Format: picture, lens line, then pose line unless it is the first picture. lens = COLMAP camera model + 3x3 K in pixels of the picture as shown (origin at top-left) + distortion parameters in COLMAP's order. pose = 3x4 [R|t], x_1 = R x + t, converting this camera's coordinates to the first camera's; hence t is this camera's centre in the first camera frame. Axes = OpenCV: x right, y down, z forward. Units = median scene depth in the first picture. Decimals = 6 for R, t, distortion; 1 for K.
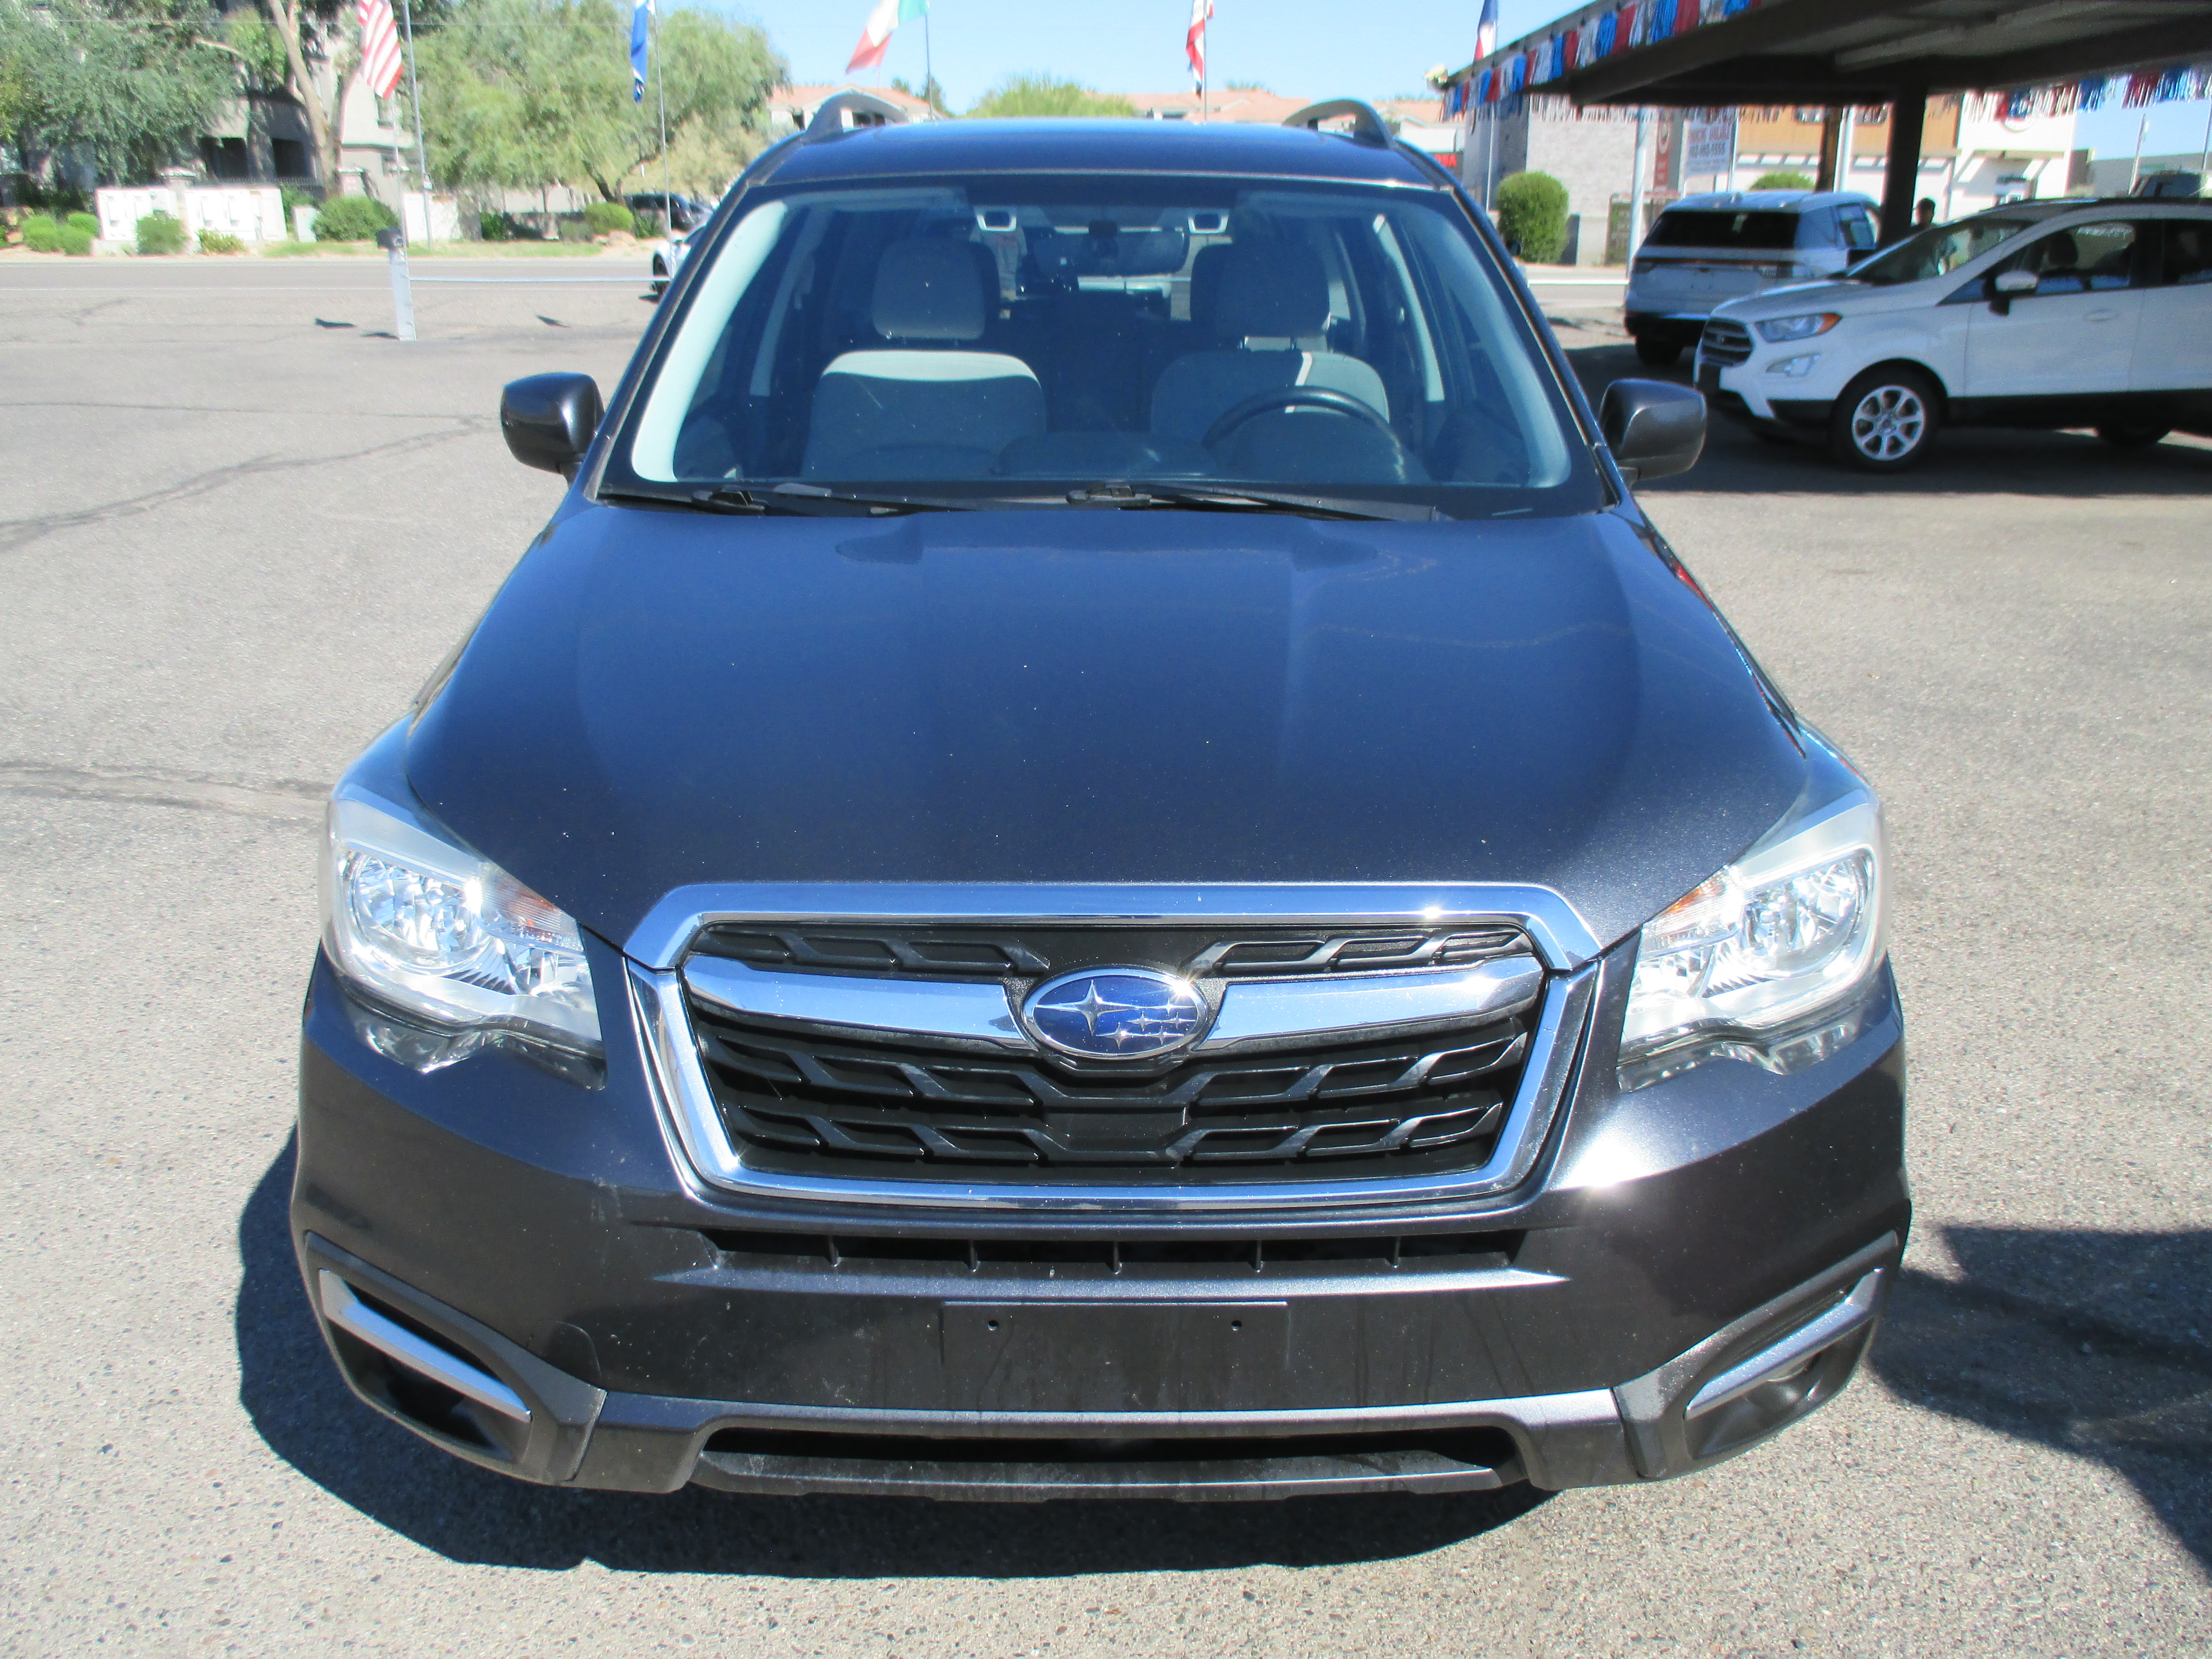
lens RADIAL K [[1853.5, 0, 1114.5], [0, 1853.5, 828.9], [0, 0, 1]] dist [-0.028200, -0.004918]
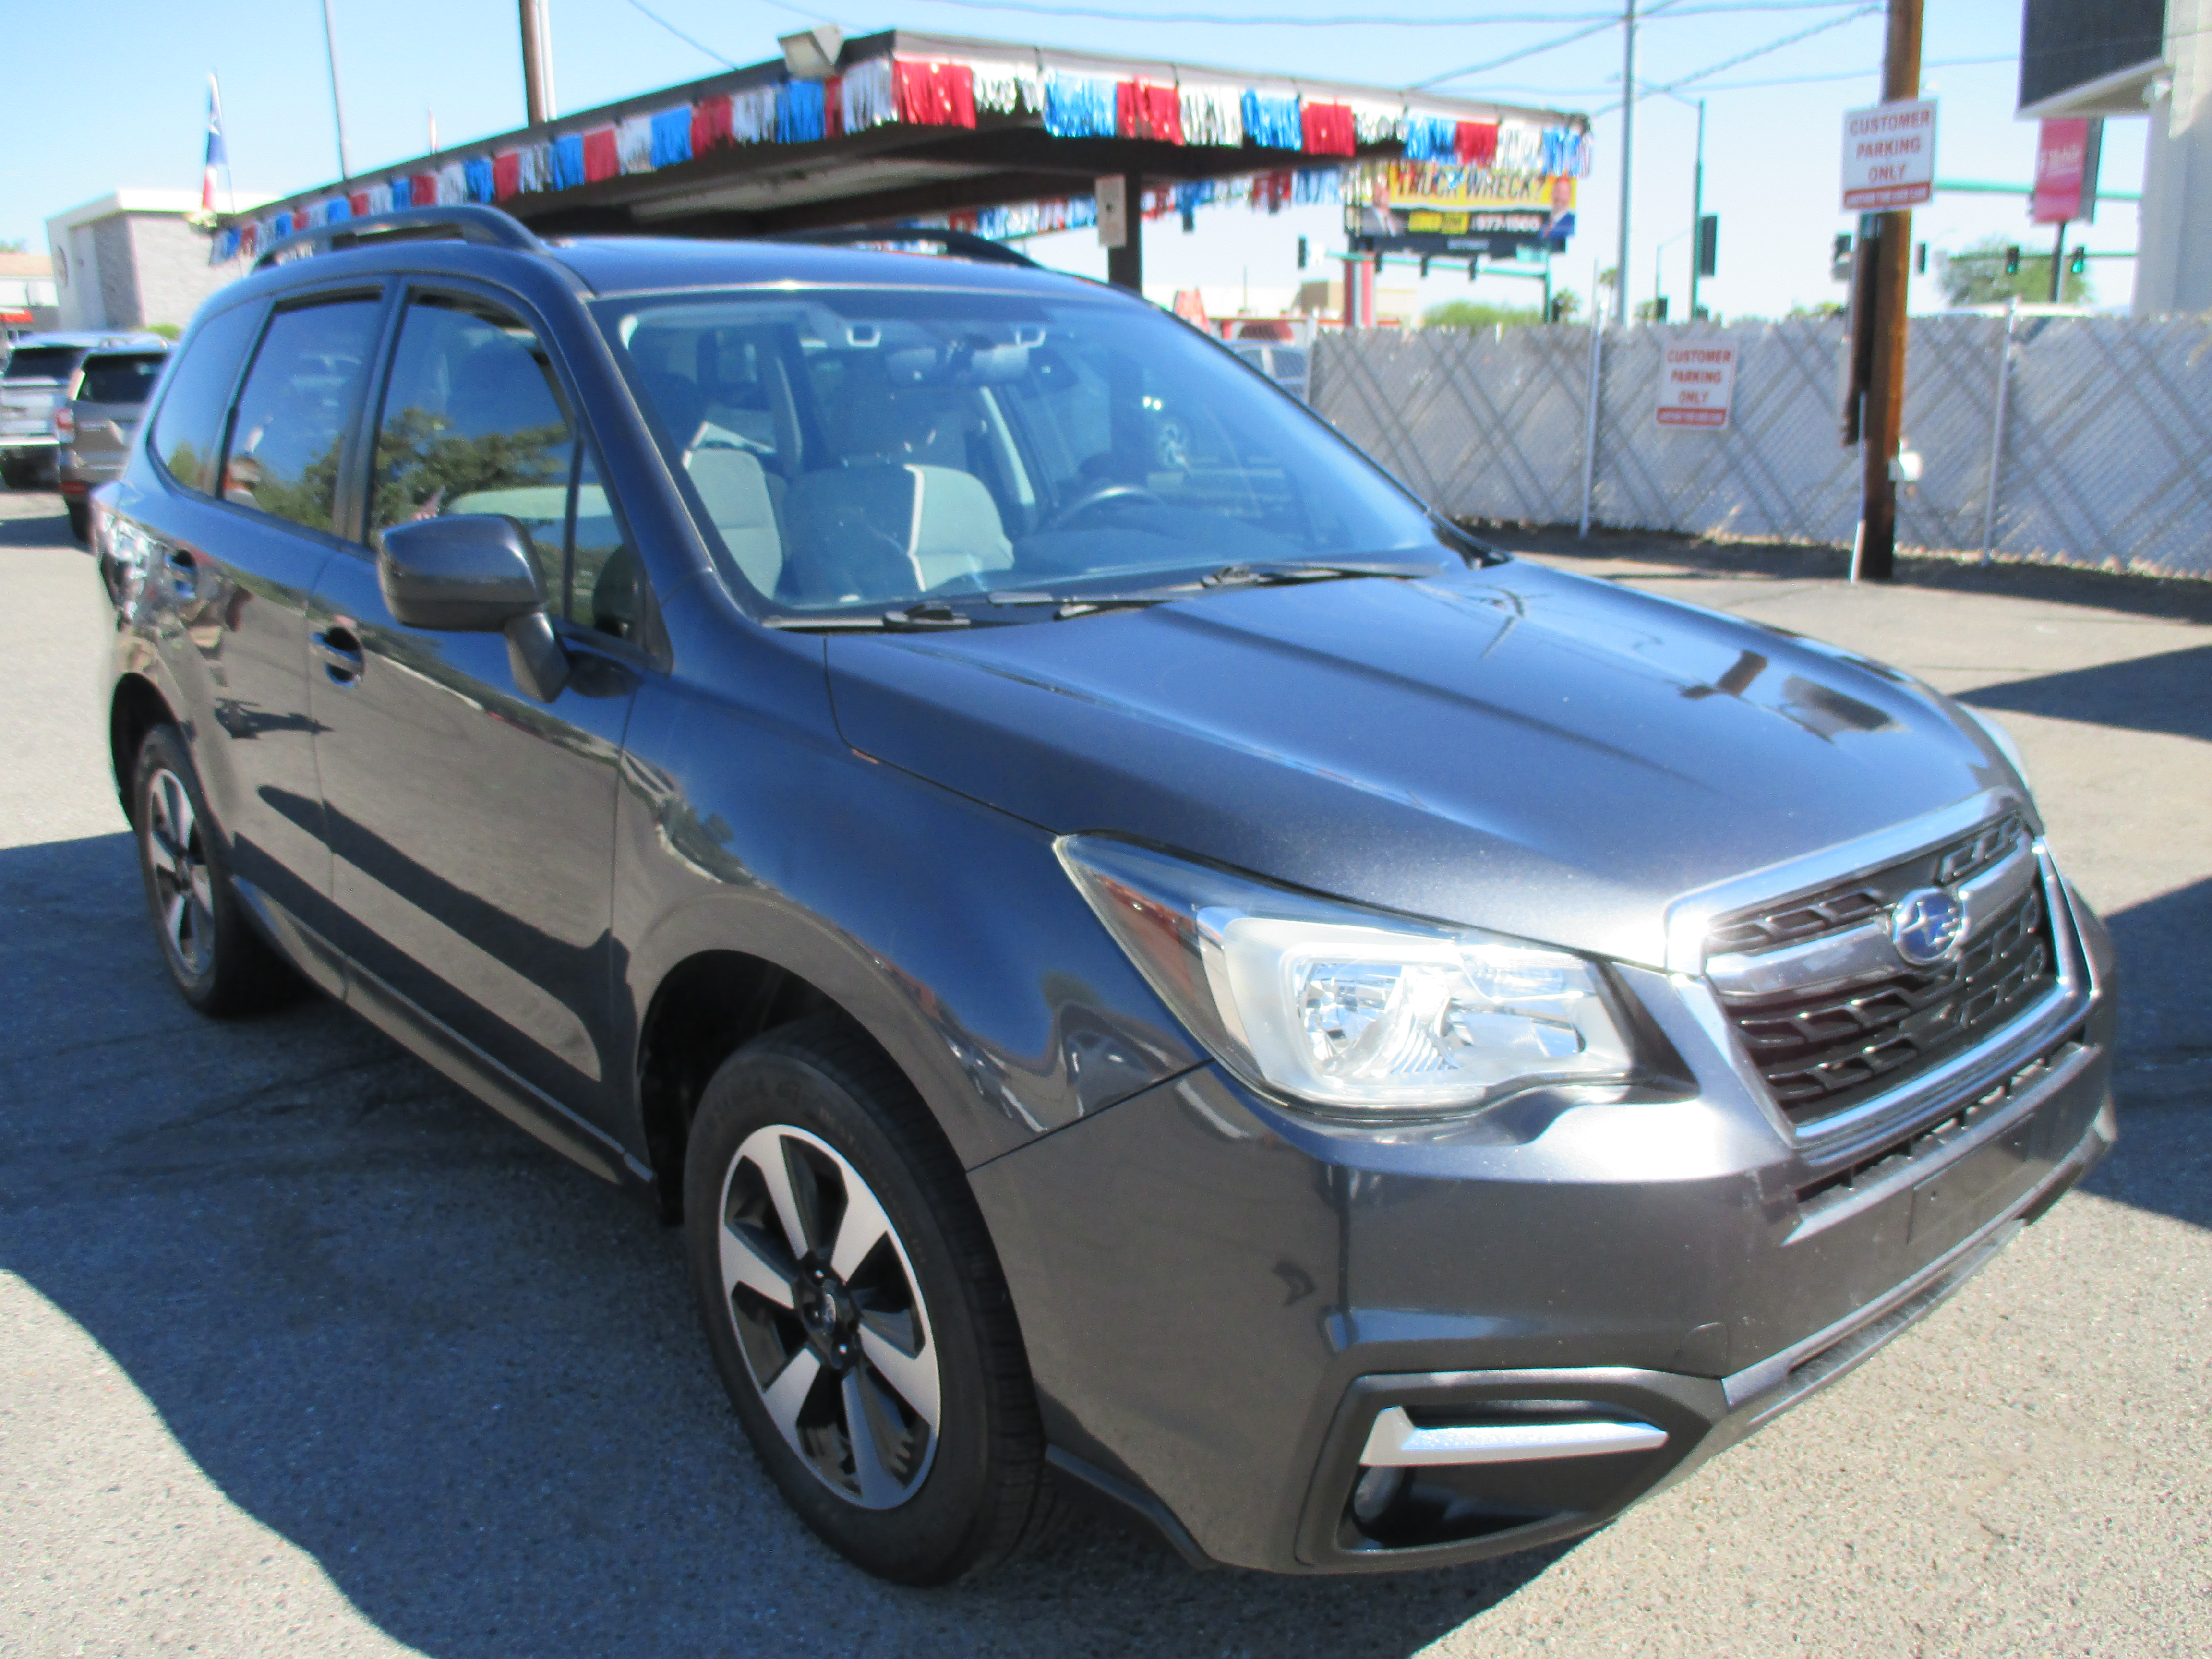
lens RADIAL K [[1853.5, 0, 1114.5], [0, 1853.5, 828.9], [0, 0, 1]] dist [-0.028200, -0.004918]
pose [[0.740770, -0.171835, 0.649410, -0.777077], [0.220603, 0.975342, 0.006438, -0.059591], [-0.634503, 0.138493, 0.760411, 0.243440]]
